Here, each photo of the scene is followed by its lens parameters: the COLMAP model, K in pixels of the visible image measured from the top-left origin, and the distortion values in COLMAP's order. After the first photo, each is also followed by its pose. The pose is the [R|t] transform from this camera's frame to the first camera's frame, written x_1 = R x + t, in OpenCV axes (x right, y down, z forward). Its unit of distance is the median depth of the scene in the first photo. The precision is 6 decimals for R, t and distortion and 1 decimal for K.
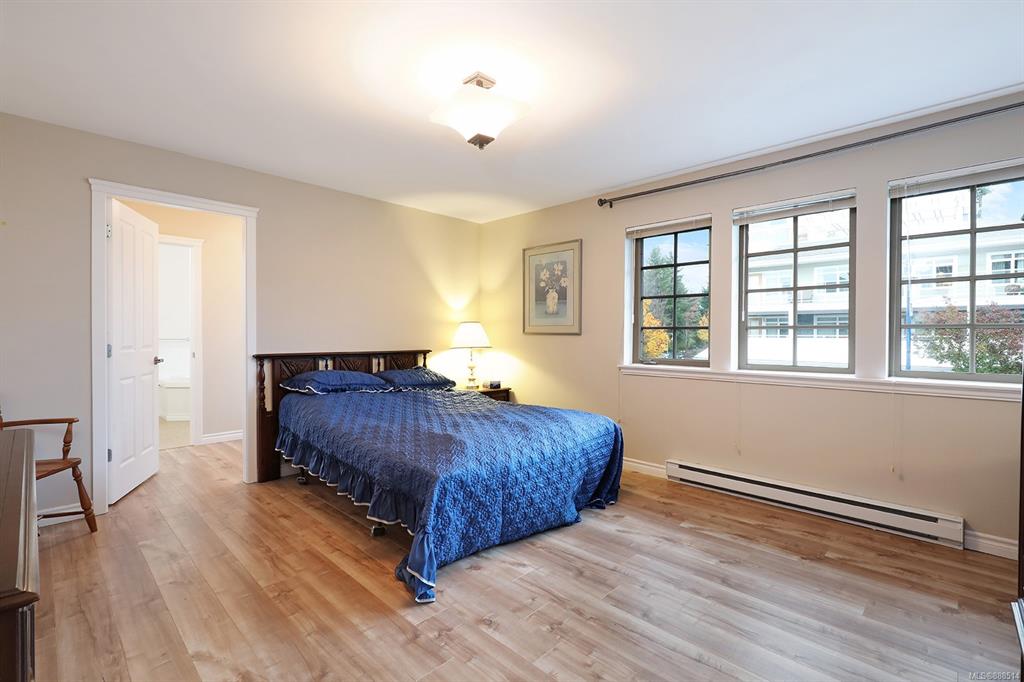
lens RADIAL K [[473.2, 0, 514.8], [0, 473.2, 339.8], [0, 0, 1]] dist [-0.002090, -0.000298]
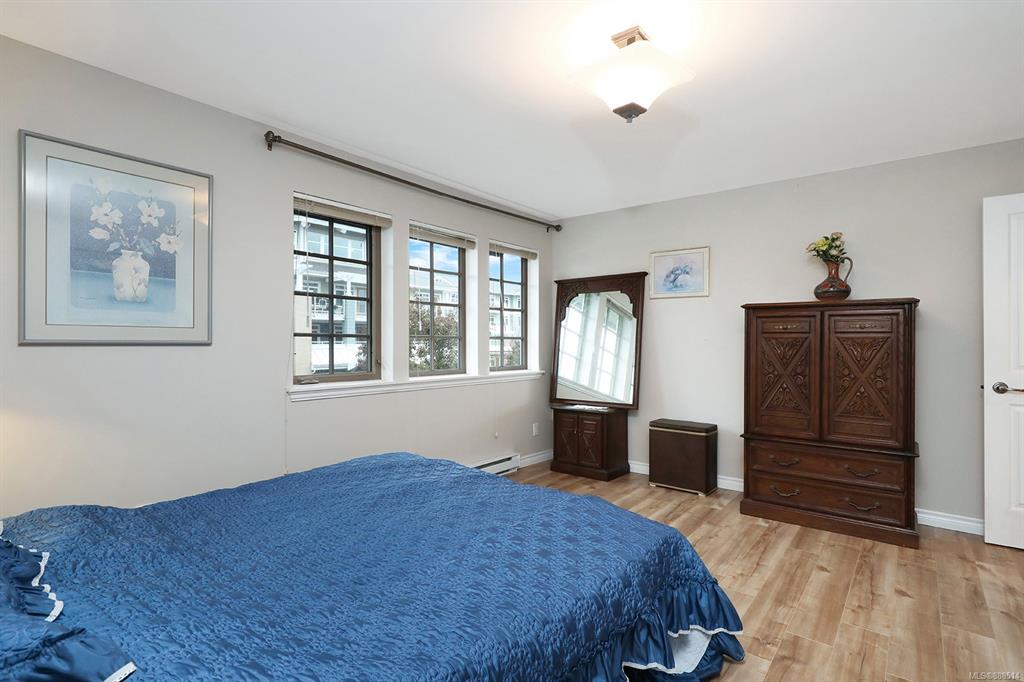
lens RADIAL K [[508.3, 0, 514.4], [0, 508.3, 341.0], [0, 0, 1]] dist [-0.000494, 0.000138]
pose [[-0.113079, 0.000737, 0.993586, -0.487971], [0.008511, 0.999964, 0.000227, -0.012157], [-0.993550, 0.008483, -0.113081, 0.685909]]
